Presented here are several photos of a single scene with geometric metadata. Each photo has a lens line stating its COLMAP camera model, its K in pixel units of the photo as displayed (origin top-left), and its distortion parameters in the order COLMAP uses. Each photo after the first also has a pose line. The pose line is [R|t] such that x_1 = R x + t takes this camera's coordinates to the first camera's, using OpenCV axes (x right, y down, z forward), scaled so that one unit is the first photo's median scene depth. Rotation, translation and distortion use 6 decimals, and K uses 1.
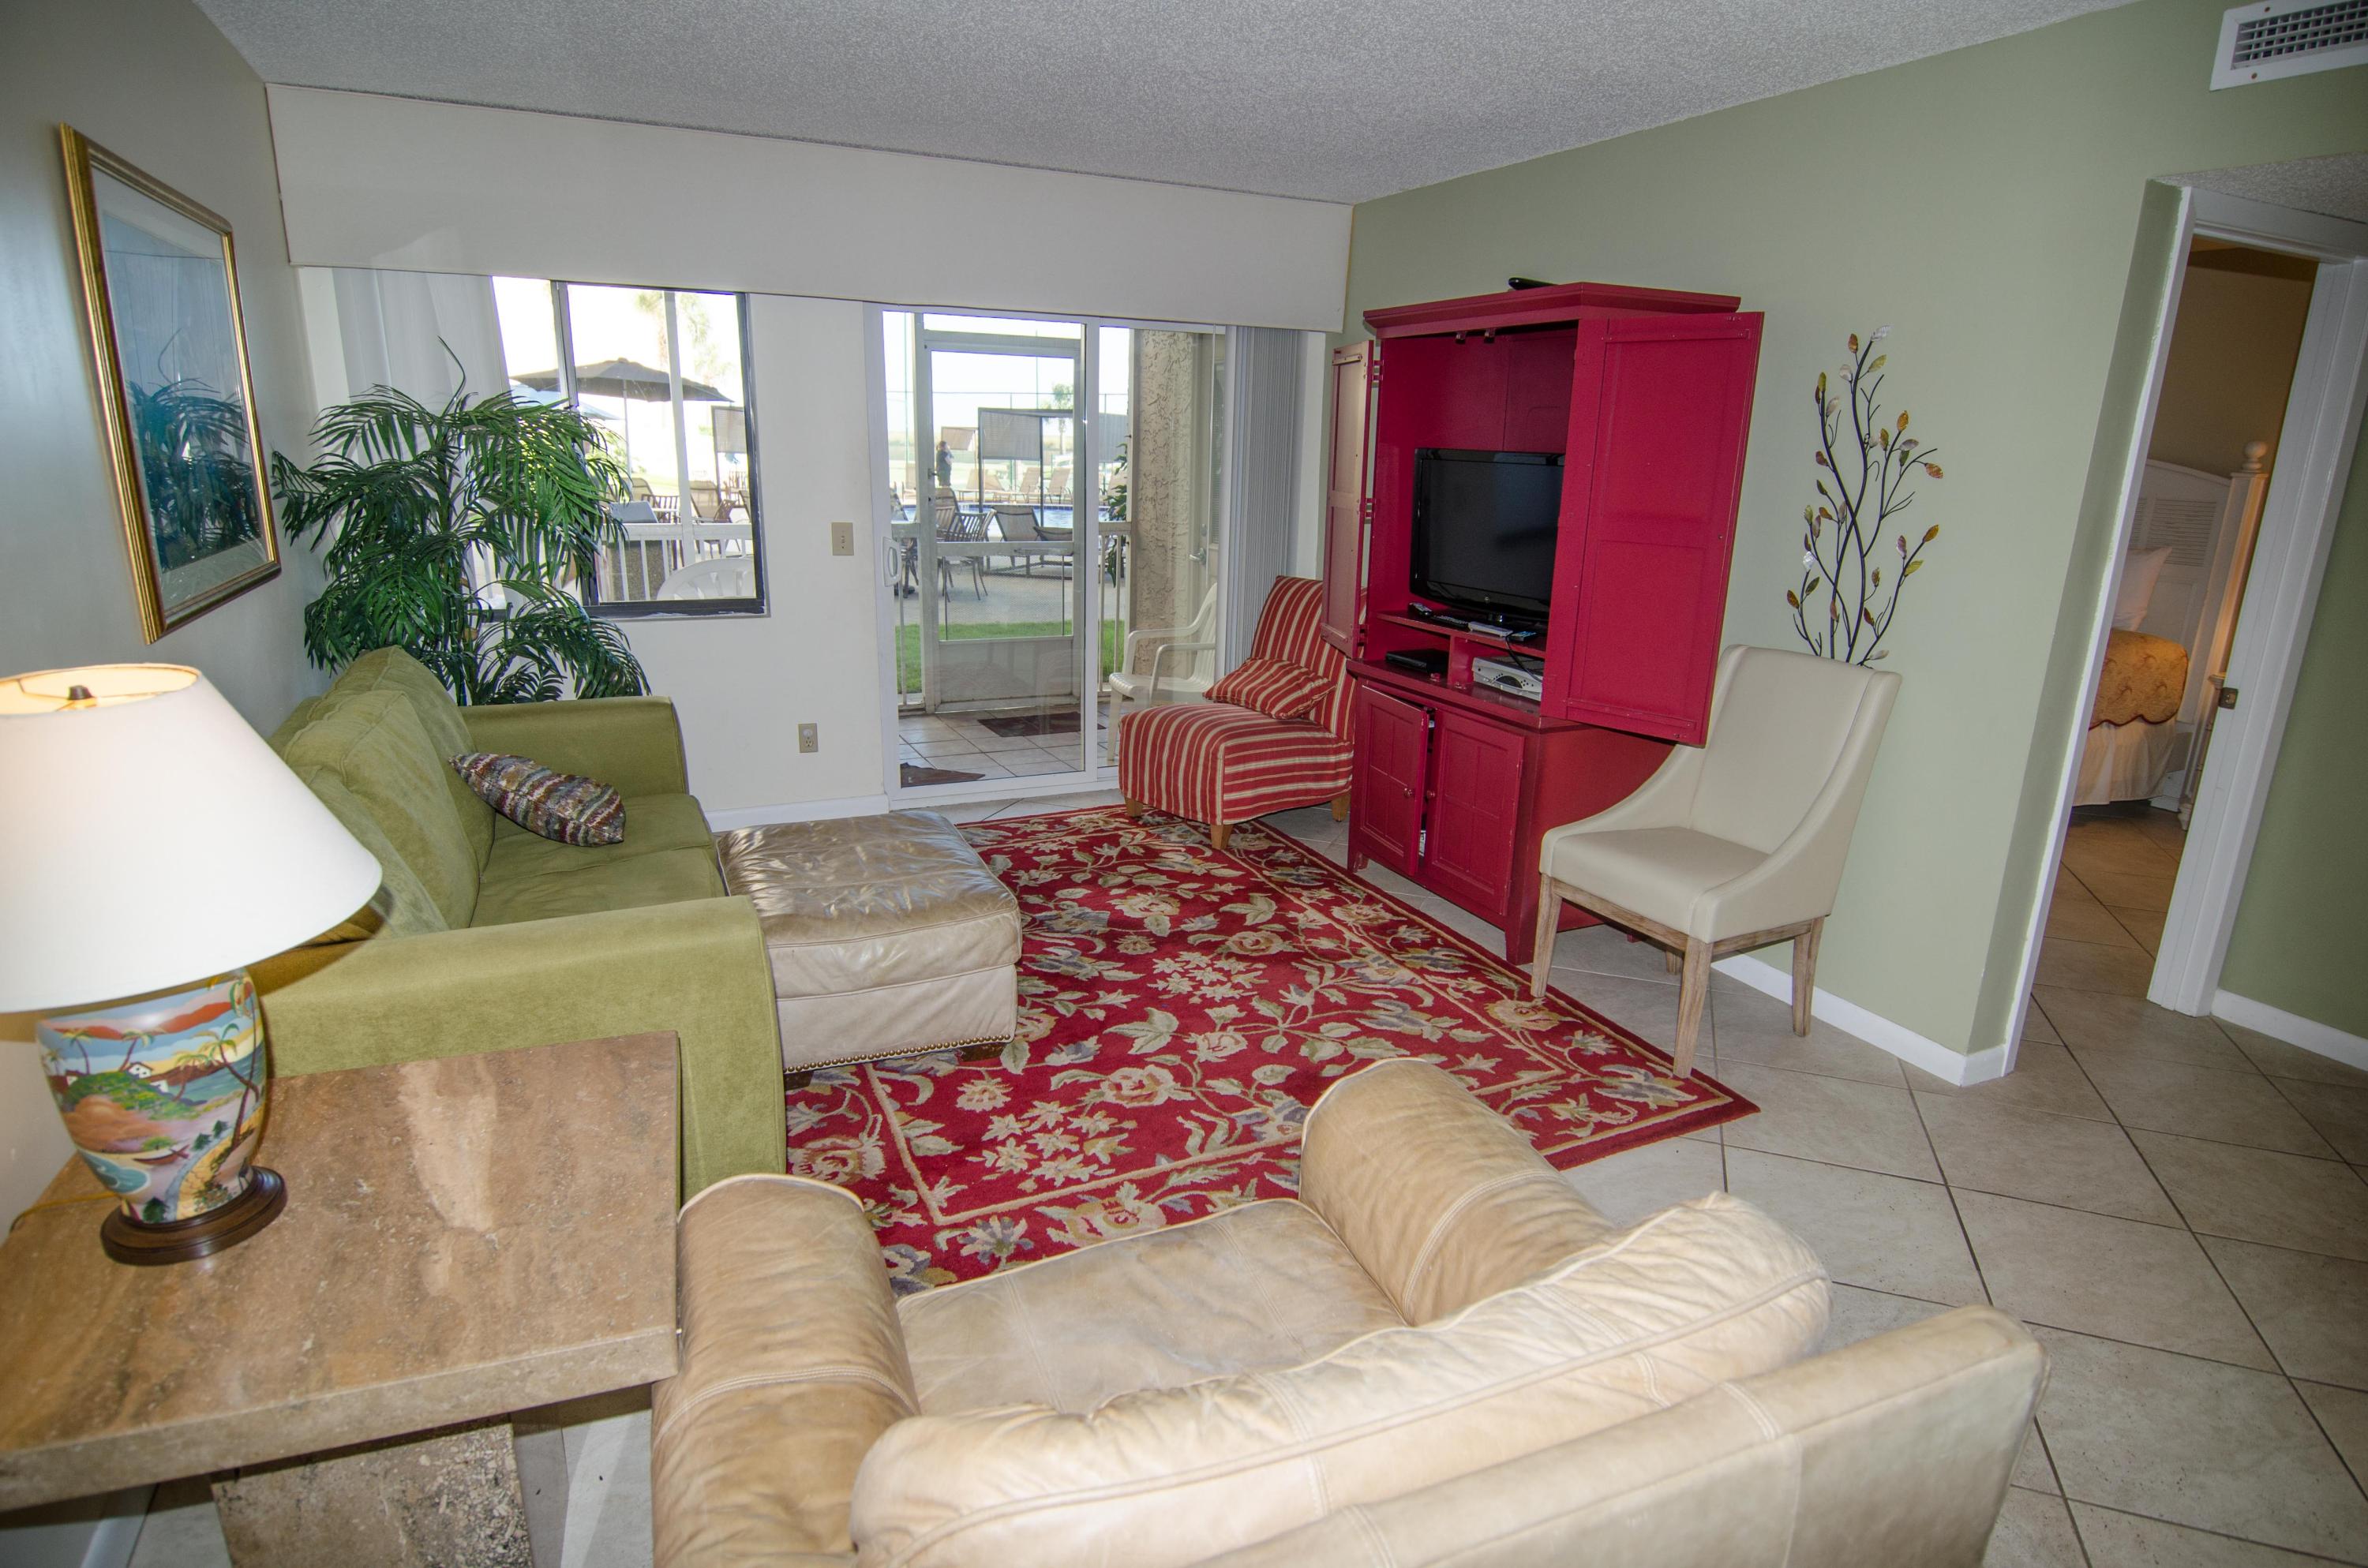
lens RADIAL K [[1264.7, 0, 1194.0], [0, 1264.7, 797.7], [0, 0, 1]] dist [-0.009351, -0.011518]
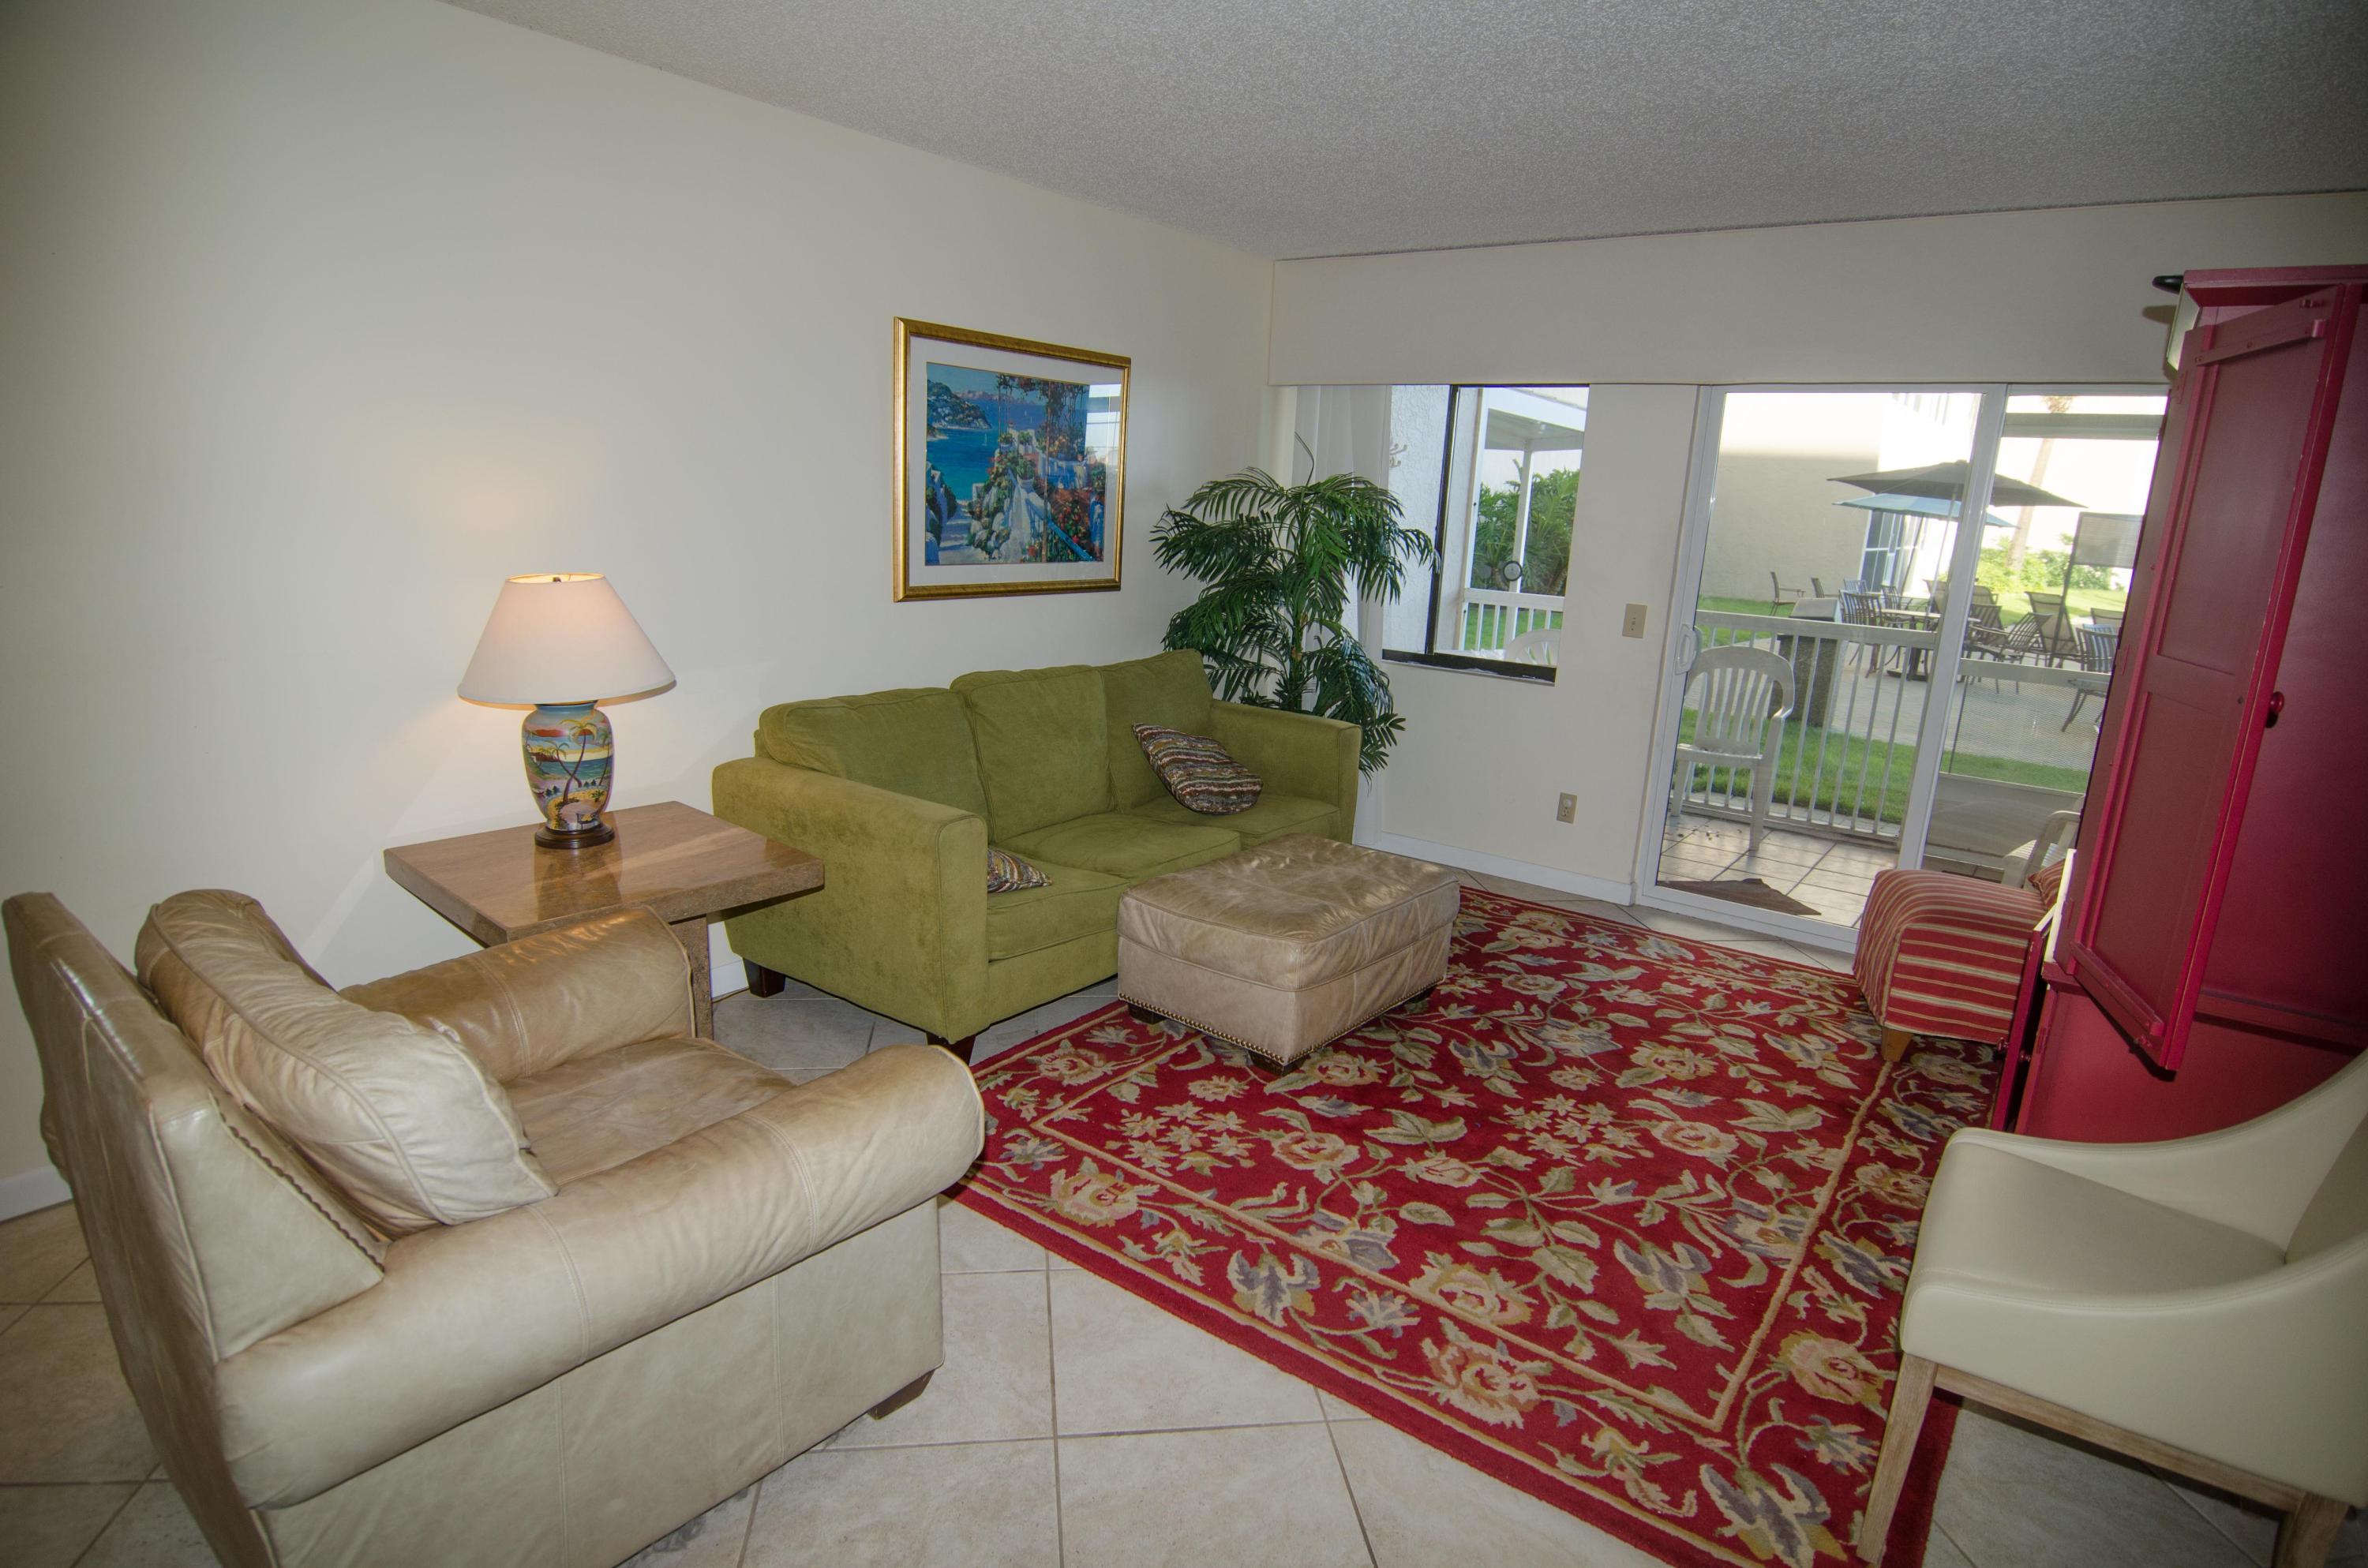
lens RADIAL K [[1264.7, 0, 1194.0], [0, 1264.7, 797.7], [0, 0, 1]] dist [-0.009351, -0.011518]
pose [[0.465128, 0.206525, -0.860815, 0.594069], [-0.277094, 0.957507, 0.079999, -0.073412], [0.840758, 0.201317, 0.502590, 0.316970]]
